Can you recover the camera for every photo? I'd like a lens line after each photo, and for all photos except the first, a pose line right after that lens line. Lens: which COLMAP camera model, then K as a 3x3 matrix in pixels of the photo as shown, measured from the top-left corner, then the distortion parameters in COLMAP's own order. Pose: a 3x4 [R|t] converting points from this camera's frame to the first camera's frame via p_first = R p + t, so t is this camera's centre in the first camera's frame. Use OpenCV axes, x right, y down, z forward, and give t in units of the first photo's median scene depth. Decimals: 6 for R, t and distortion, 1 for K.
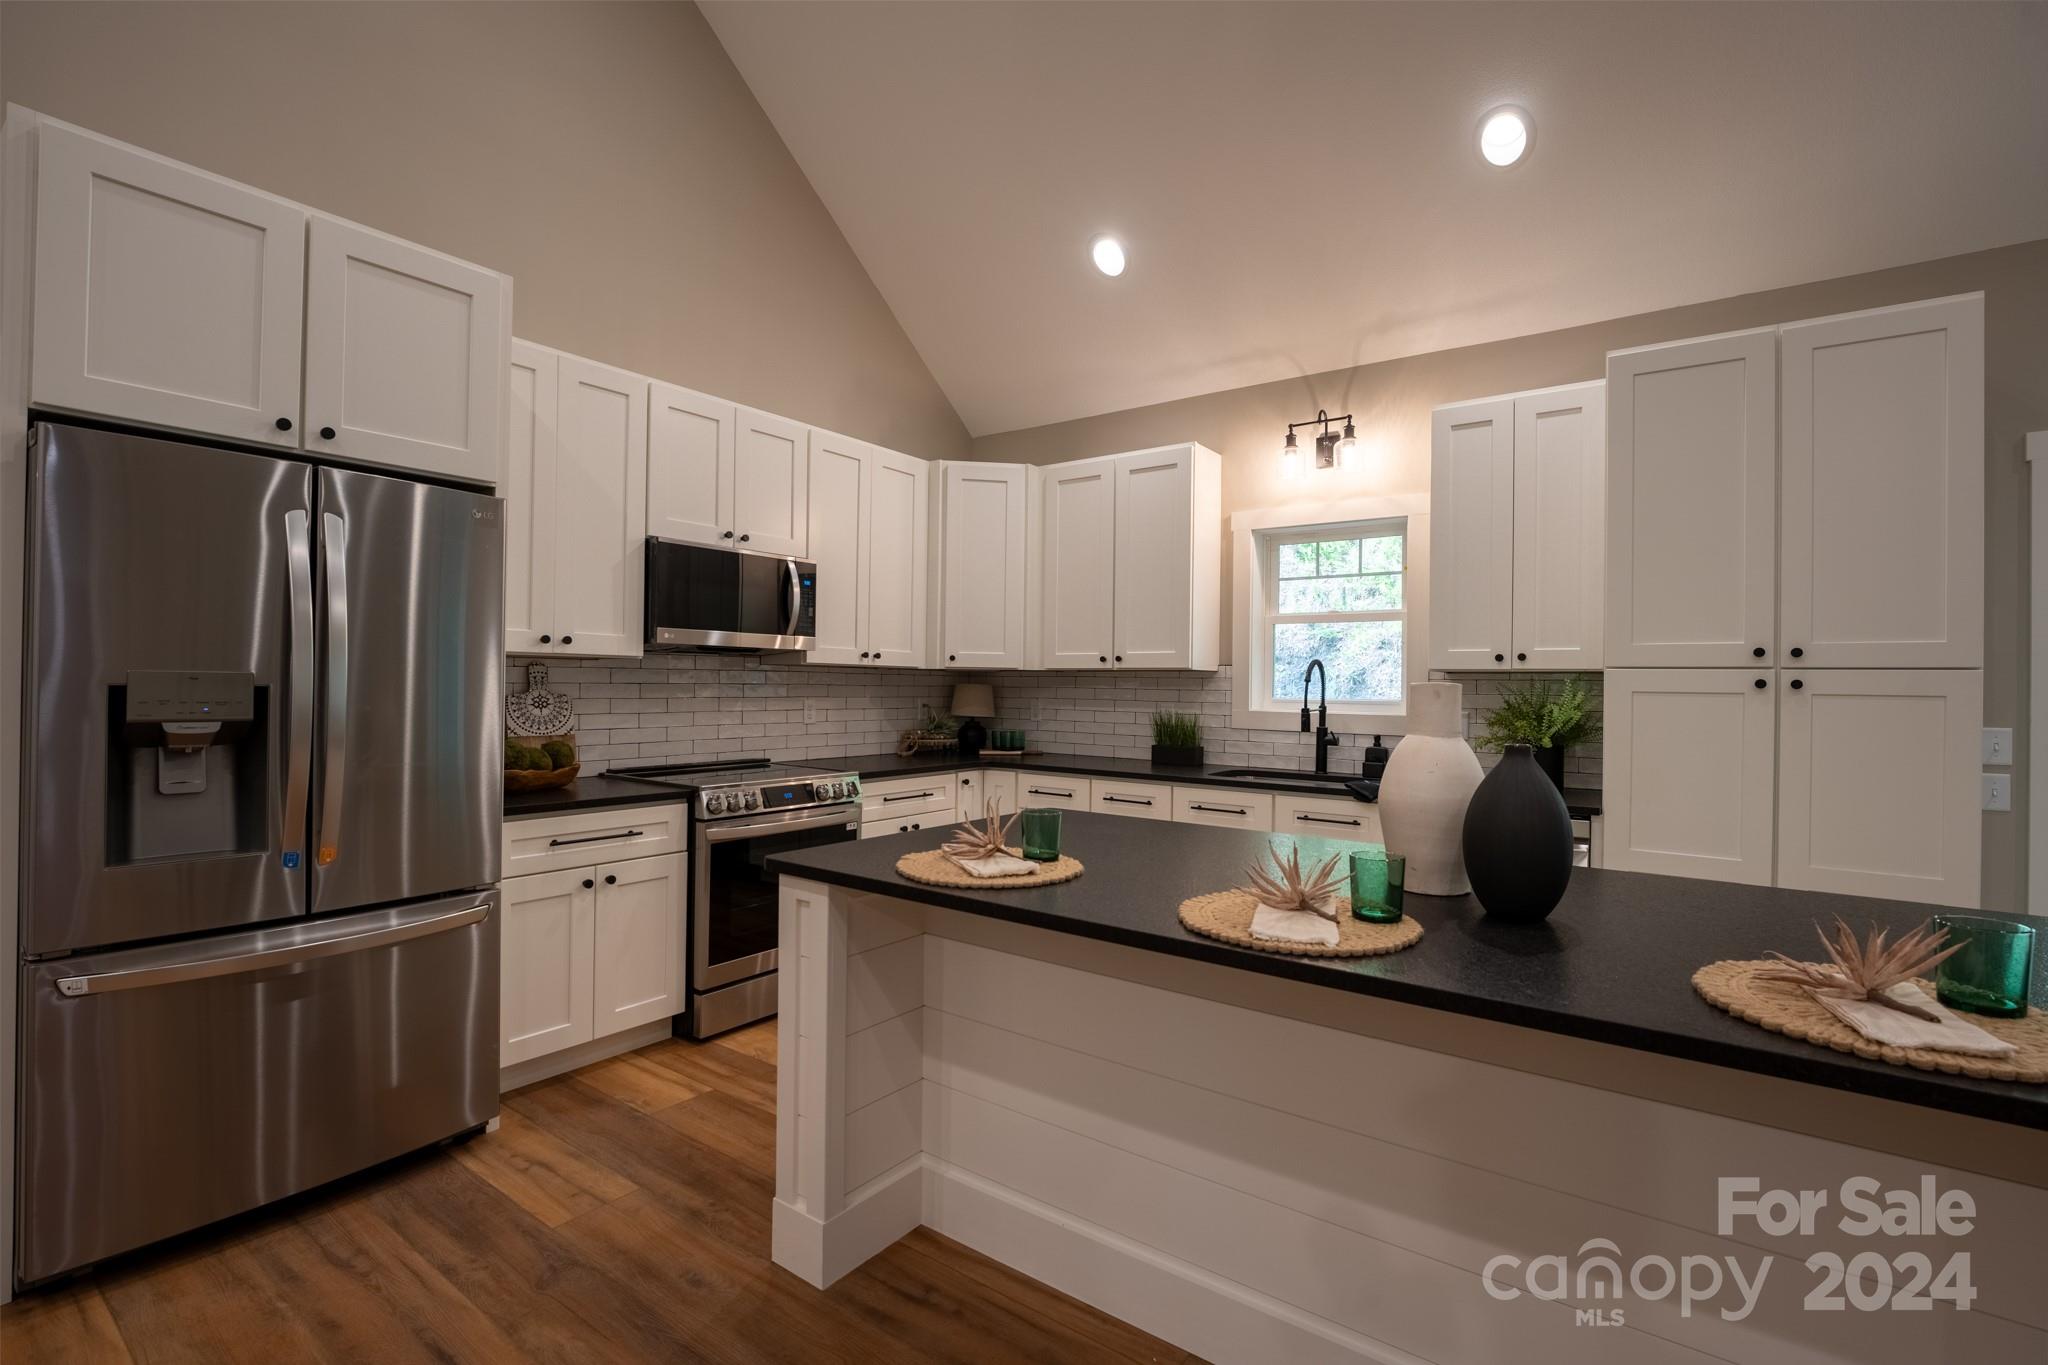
lens RADIAL K [[913.5, 0, 1030.8], [0, 913.5, 683.7], [0, 0, 1]] dist [-0.019258, 0.000289]
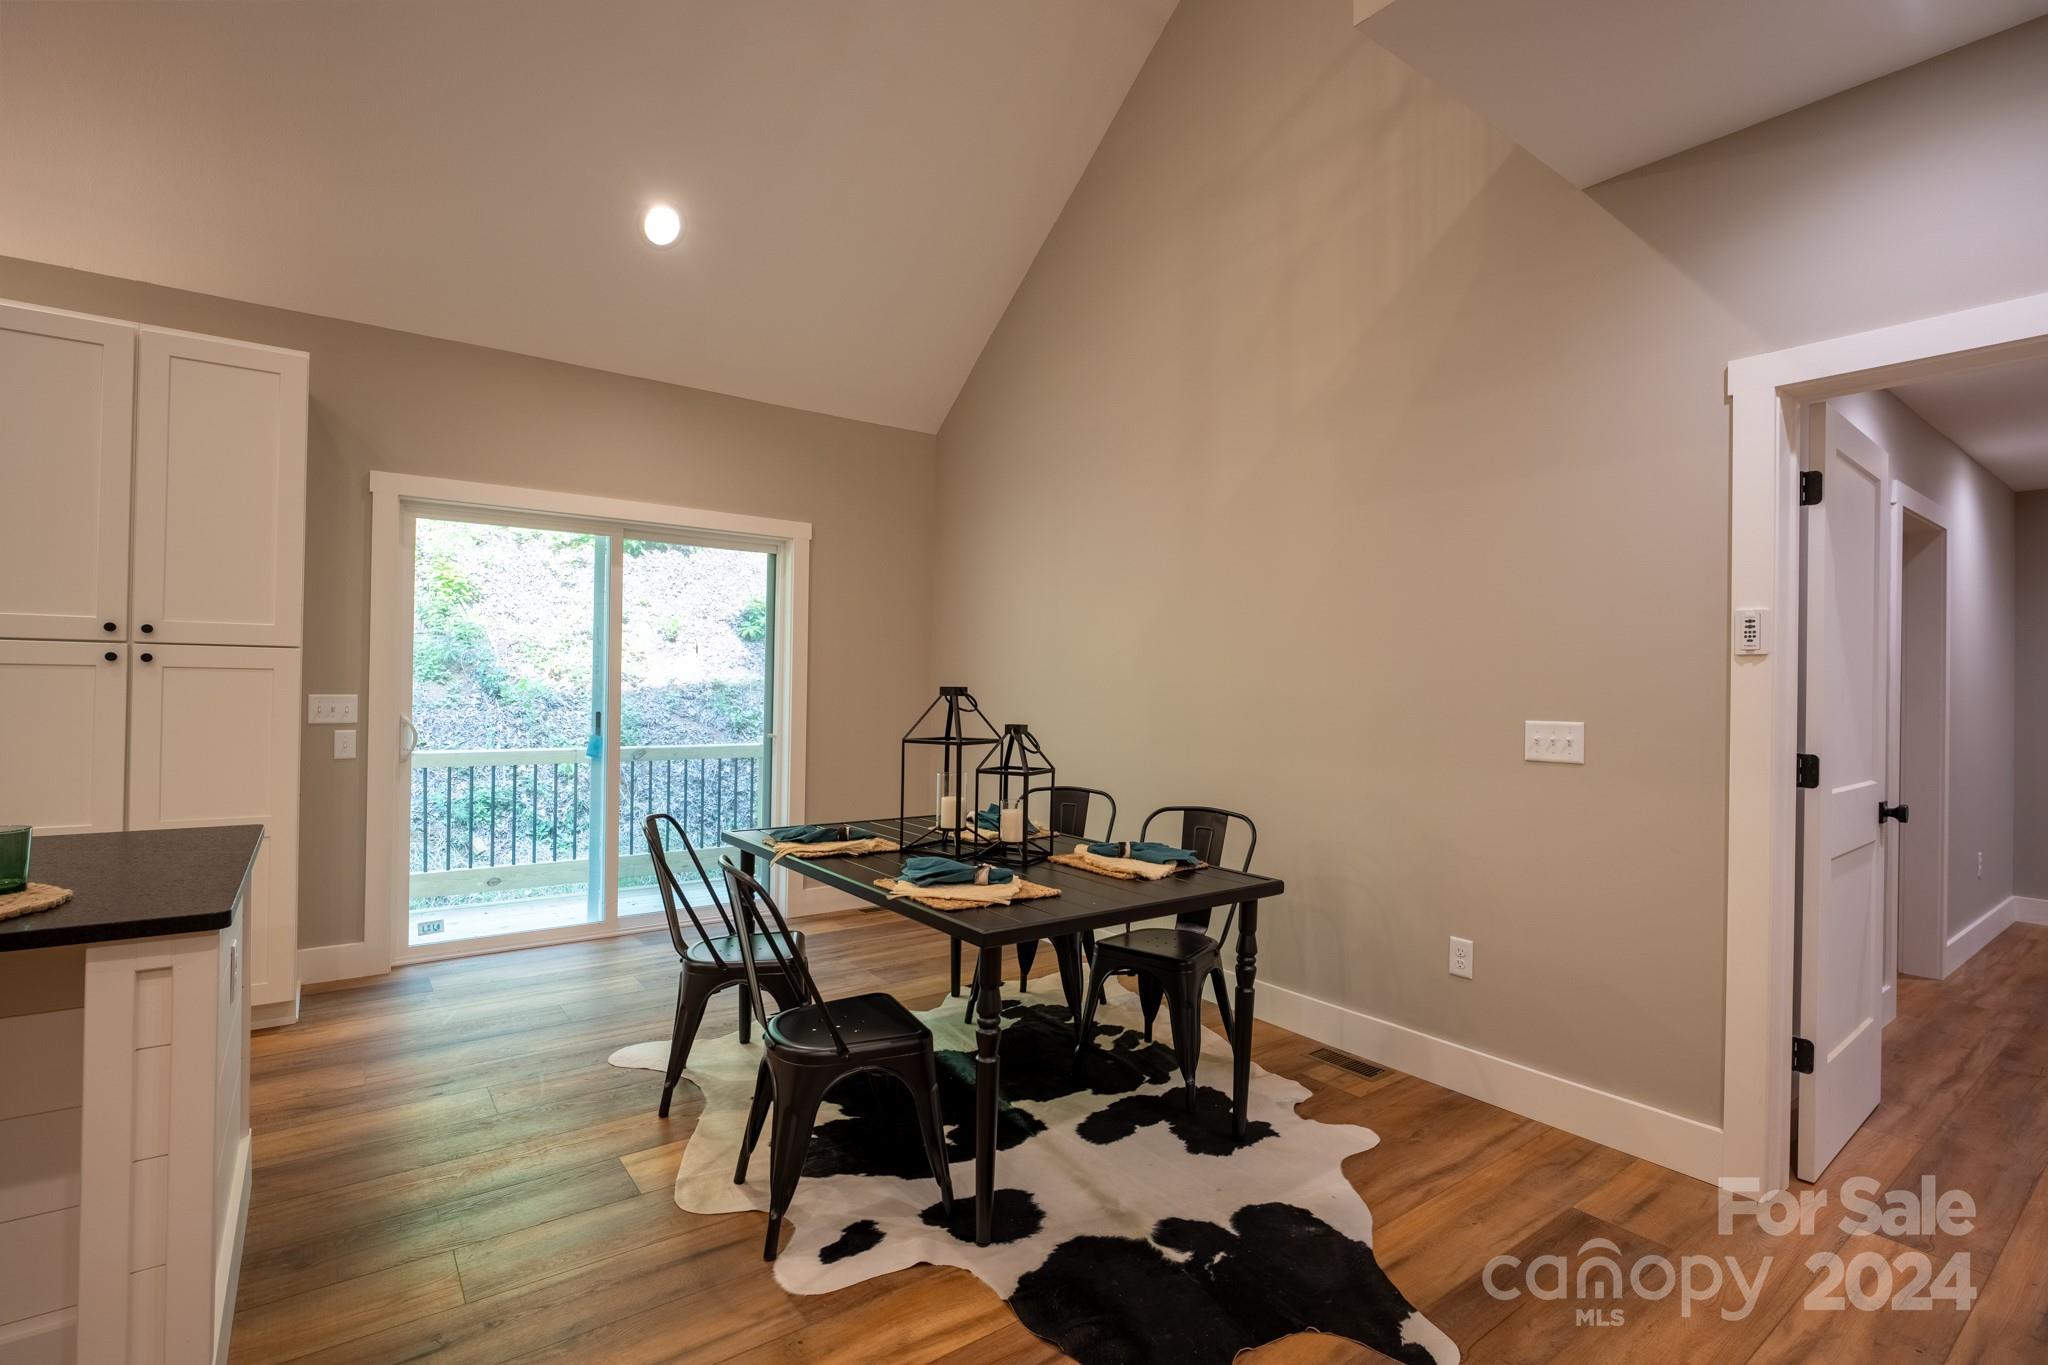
lens RADIAL K [[955.6, 0, 1029.5], [0, 955.6, 677.6], [0, 0, 1]] dist [-0.013696, 0.001391]
pose [[0.294217, -0.002222, 0.955736, 0.044468], [-0.013371, 0.999890, 0.006441, 0.002226], [-0.955645, -0.014674, 0.294155, -0.247335]]
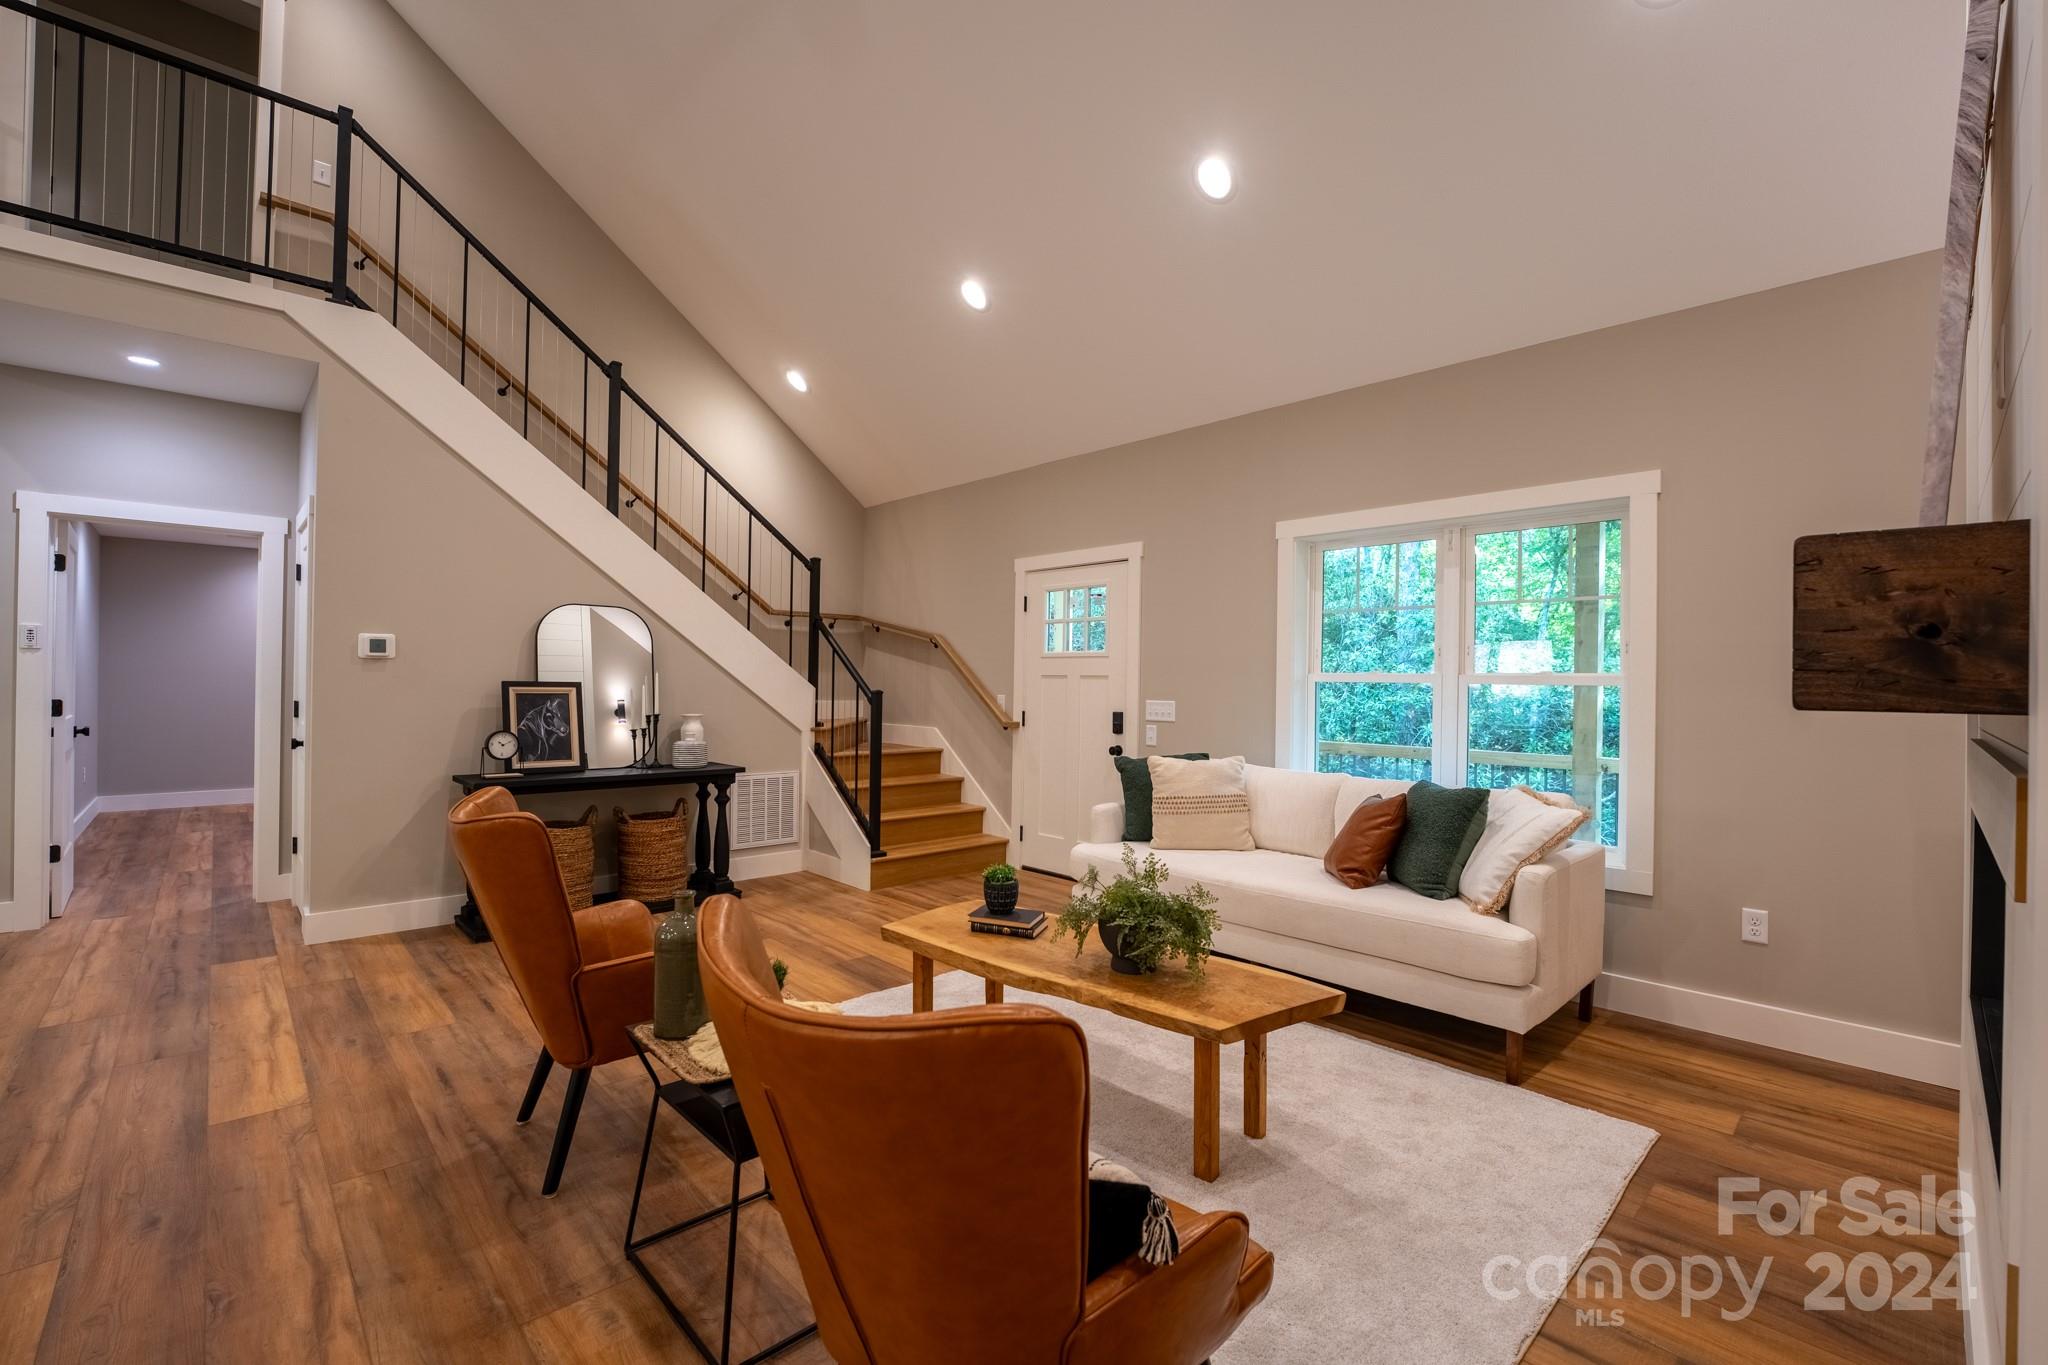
lens RADIAL K [[867.8, 0, 1024.0], [0, 867.8, 682.5], [0, 0, 1]] dist [-0.017677, -0.000014]
pose [[-0.982461, -0.026819, 0.184528, -0.622131], [-0.027204, 0.999630, 0.000444, -0.006028], [-0.184471, -0.004584, -0.982827, 0.279966]]
